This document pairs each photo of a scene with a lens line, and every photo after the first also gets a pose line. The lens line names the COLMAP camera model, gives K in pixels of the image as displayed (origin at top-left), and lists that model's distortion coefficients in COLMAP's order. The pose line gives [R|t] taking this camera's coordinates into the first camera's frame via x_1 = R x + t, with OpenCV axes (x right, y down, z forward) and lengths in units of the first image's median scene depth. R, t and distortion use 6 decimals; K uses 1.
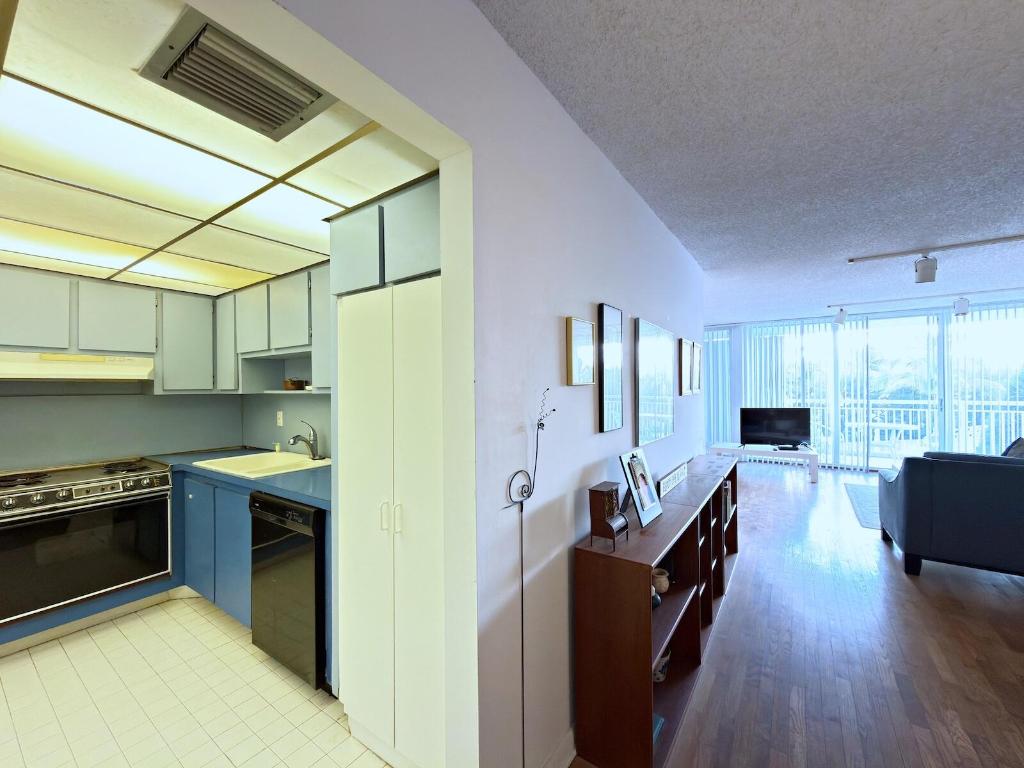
lens RADIAL K [[416.0, 0, 512.0], [0, 416.0, 384.0], [0, 0, 1]] dist [0.000359, 0.000247]
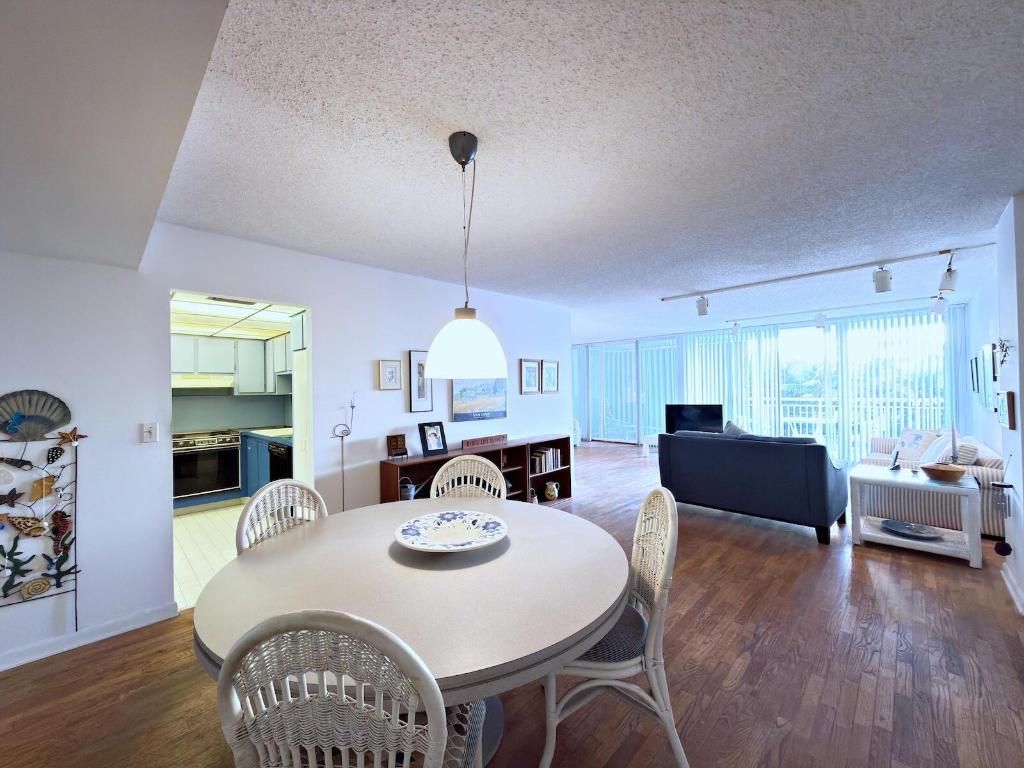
lens RADIAL K [[406.6, 0, 513.4], [0, 406.6, 384.3], [0, 0, 1]] dist [0.000580, 0.000151]
pose [[0.985304, -0.008531, -0.170596, 0.656345], [0.008606, 0.999963, -0.000302, -0.011598], [0.170593, -0.001170, 0.985341, -0.559062]]
